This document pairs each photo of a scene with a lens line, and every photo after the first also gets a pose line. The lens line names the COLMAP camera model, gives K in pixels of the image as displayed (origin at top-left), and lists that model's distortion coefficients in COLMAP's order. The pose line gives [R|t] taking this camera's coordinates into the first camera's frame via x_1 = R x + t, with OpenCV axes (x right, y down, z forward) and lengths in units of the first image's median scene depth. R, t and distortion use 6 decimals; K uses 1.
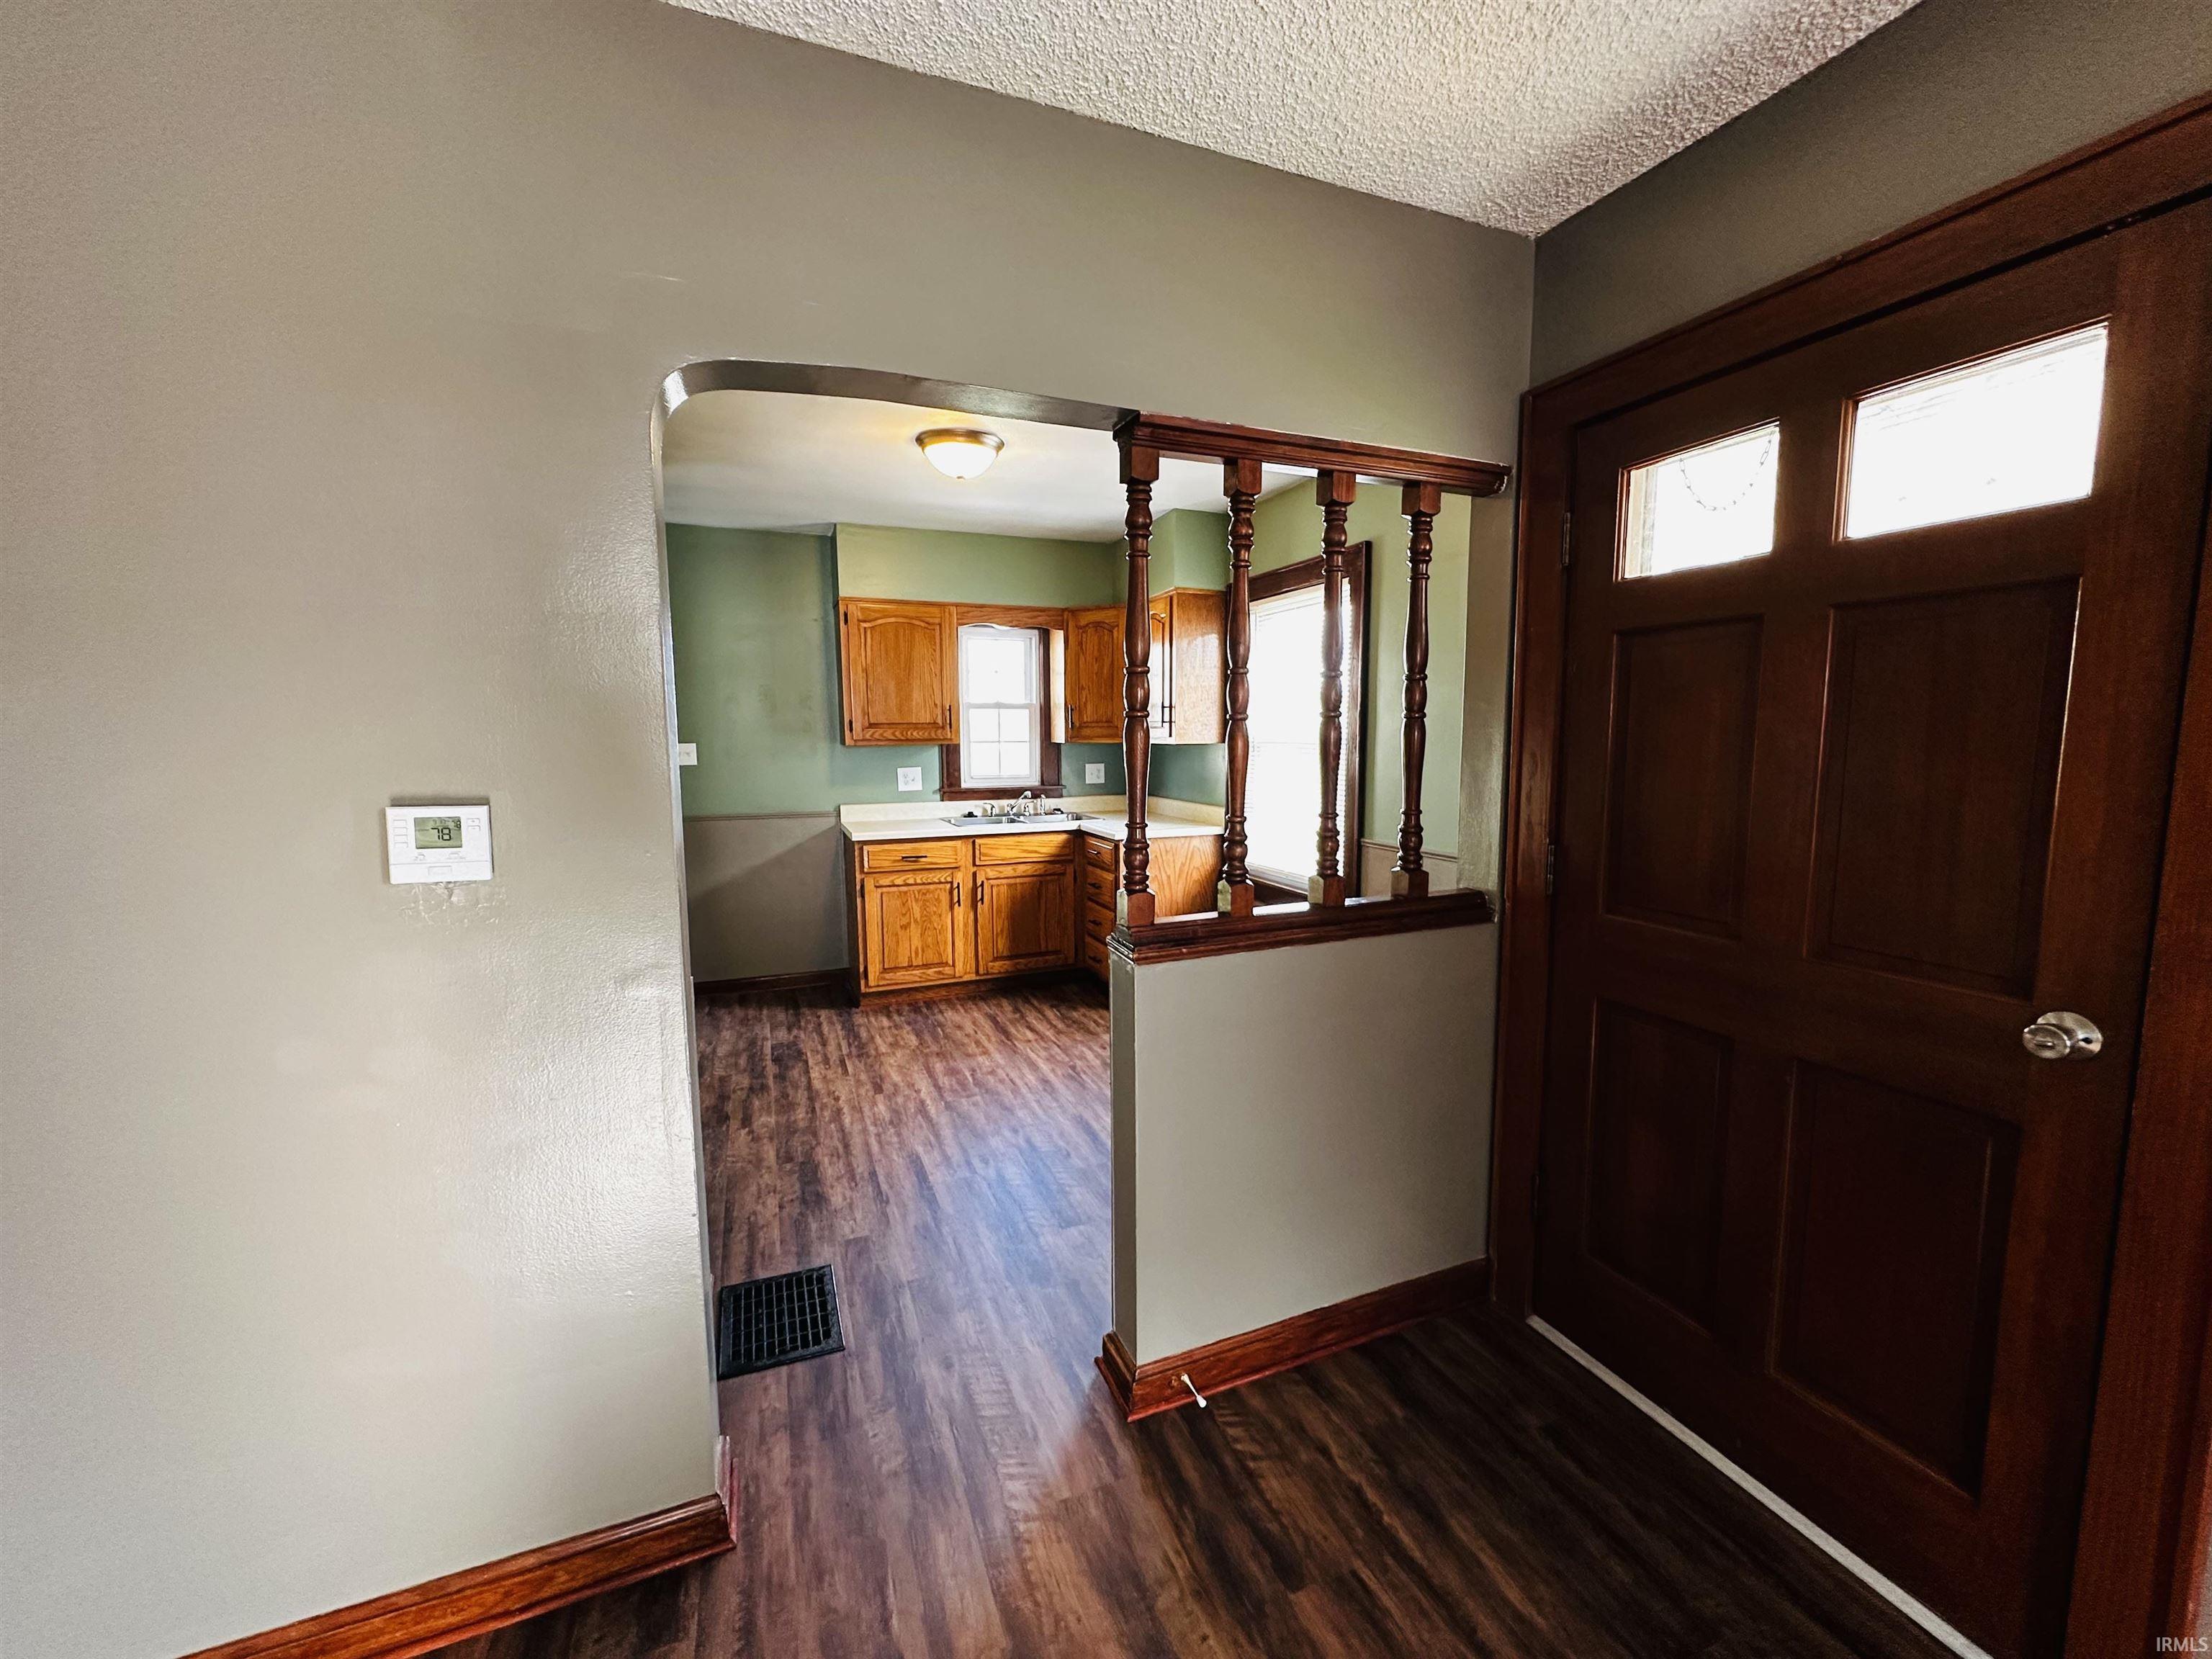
lens RADIAL K [[882.4, 0, 1106.0], [0, 882.4, 829.5], [0, 0, 1]] dist [0.000340, 0.000031]
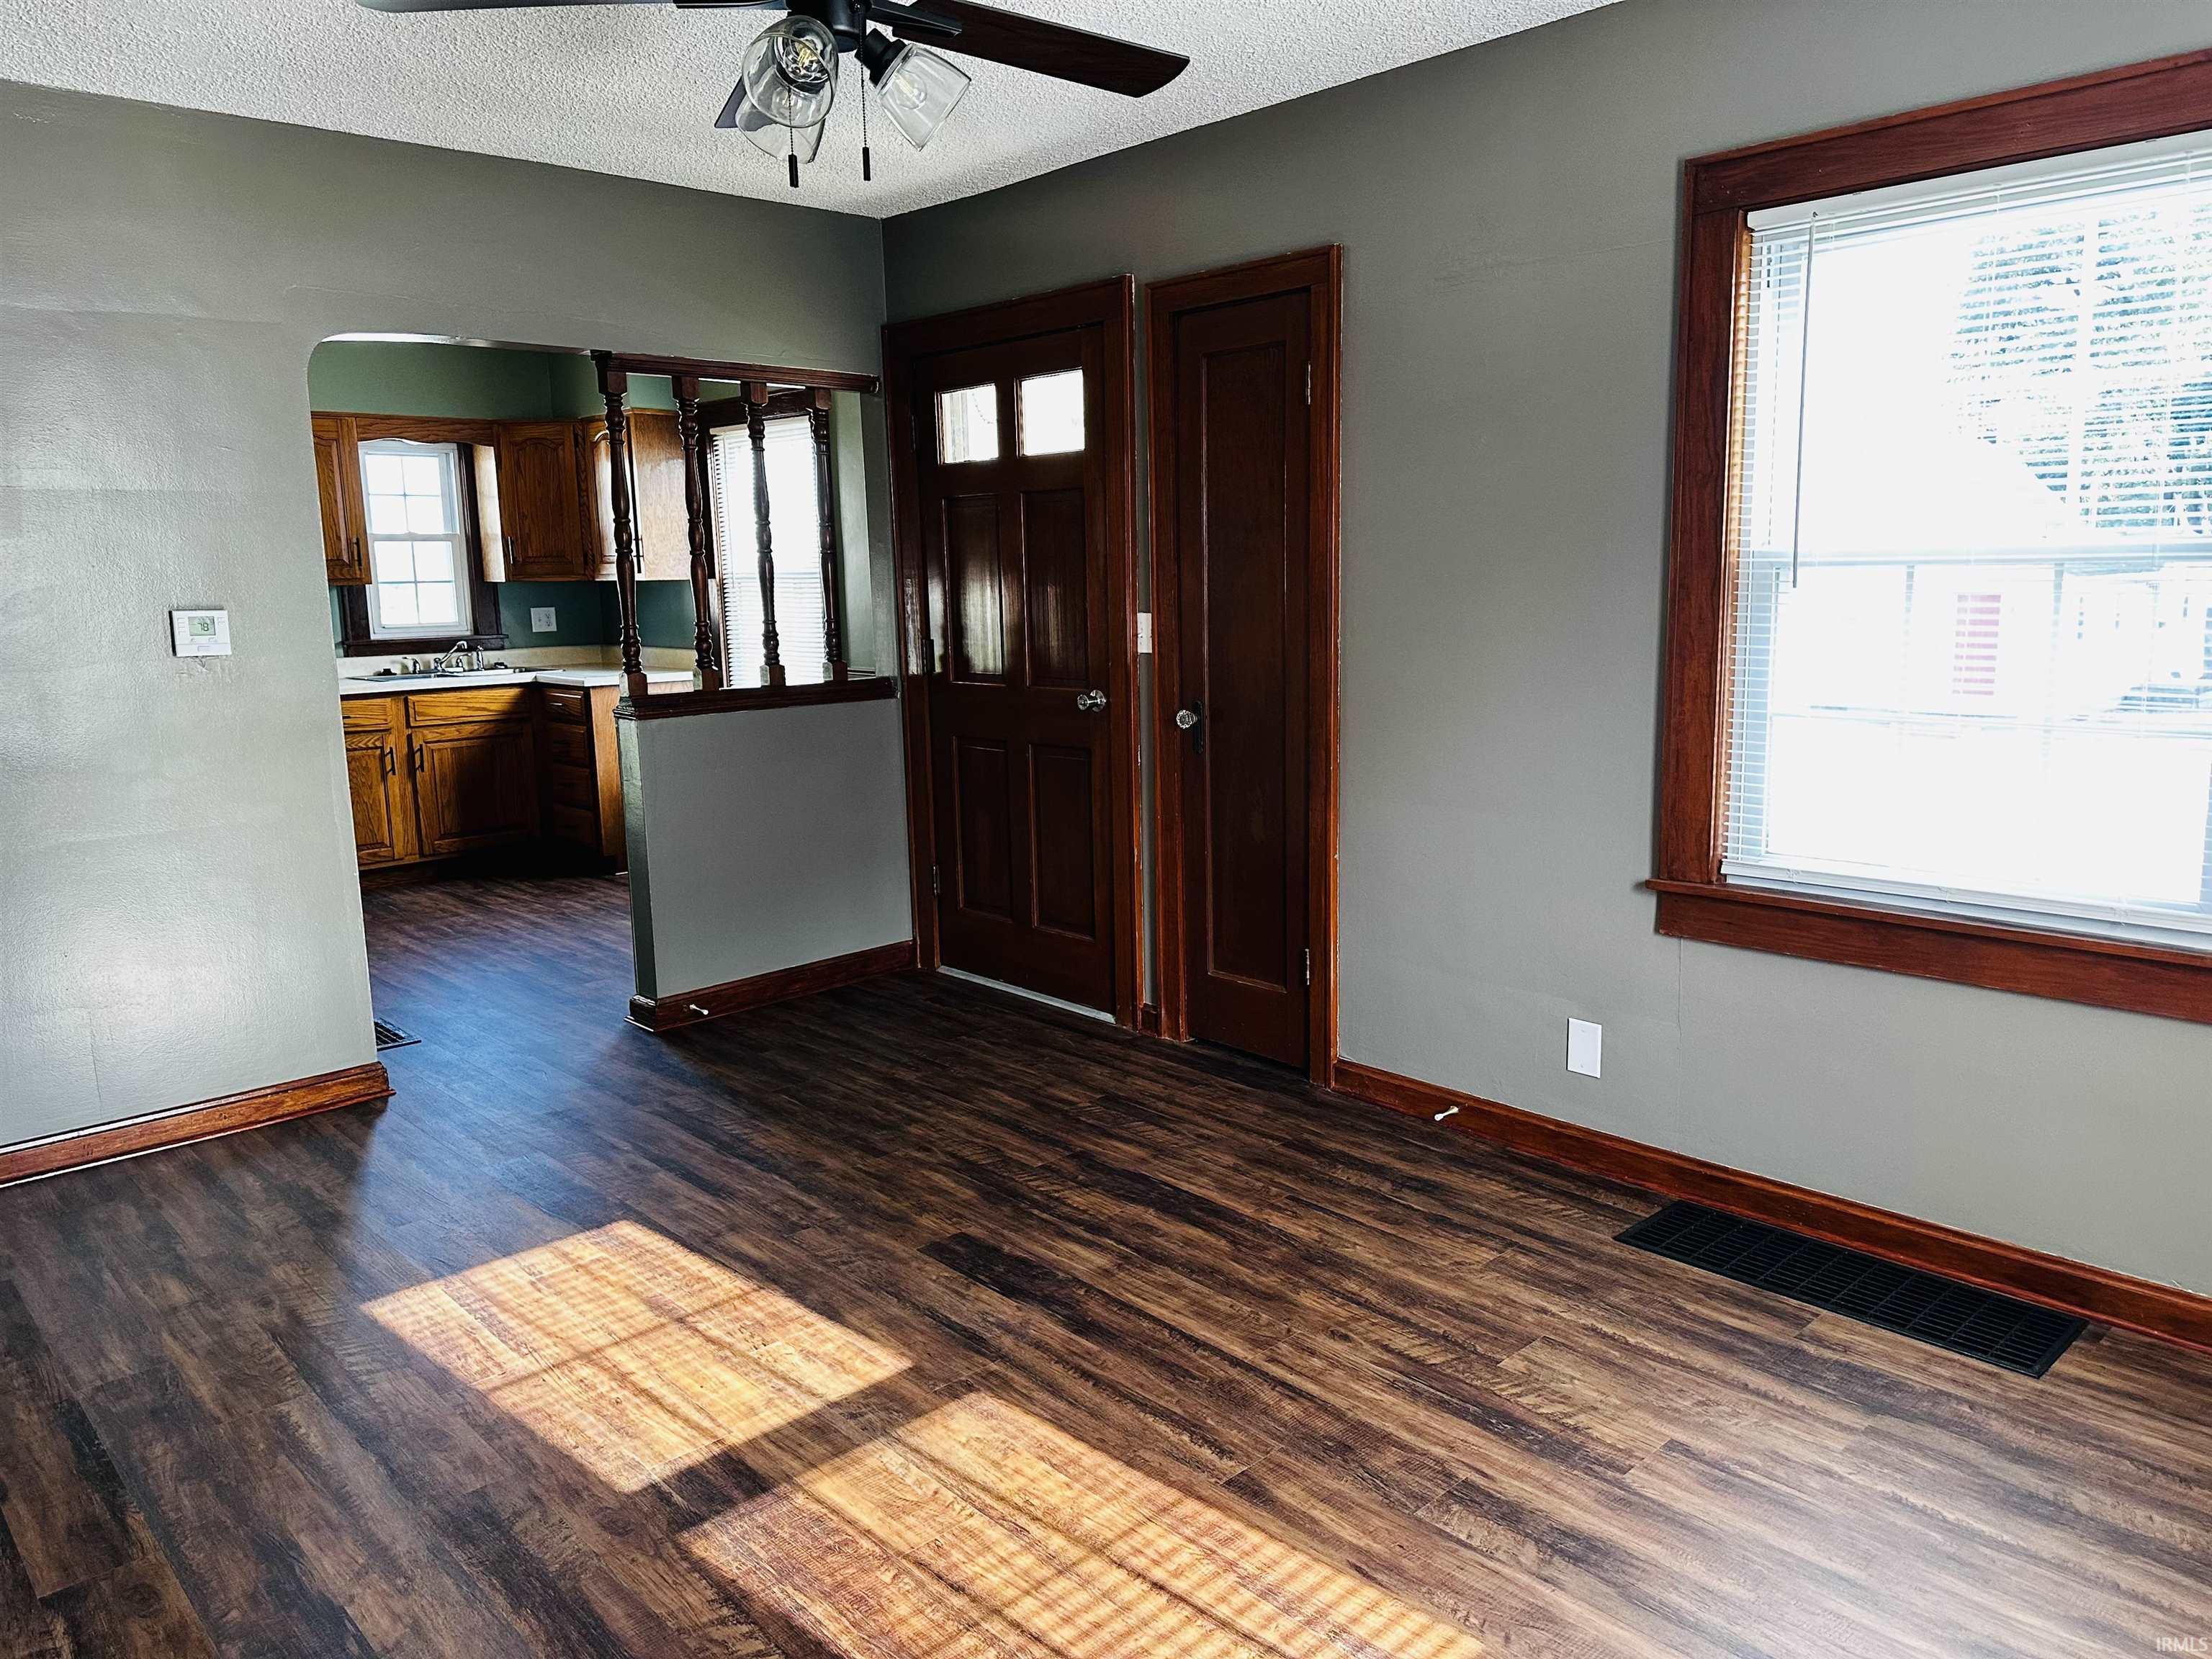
lens RADIAL K [[1573.0, 0, 1146.0], [0, 1573.0, 828.4], [0, 0, 1]] dist [0.041175, -0.002752]
pose [[0.924499, -0.076350, 0.373459, -0.070187], [0.056981, 0.996408, 0.062649, 0.082422], [-0.376901, -0.036639, 0.925529, -0.690917]]
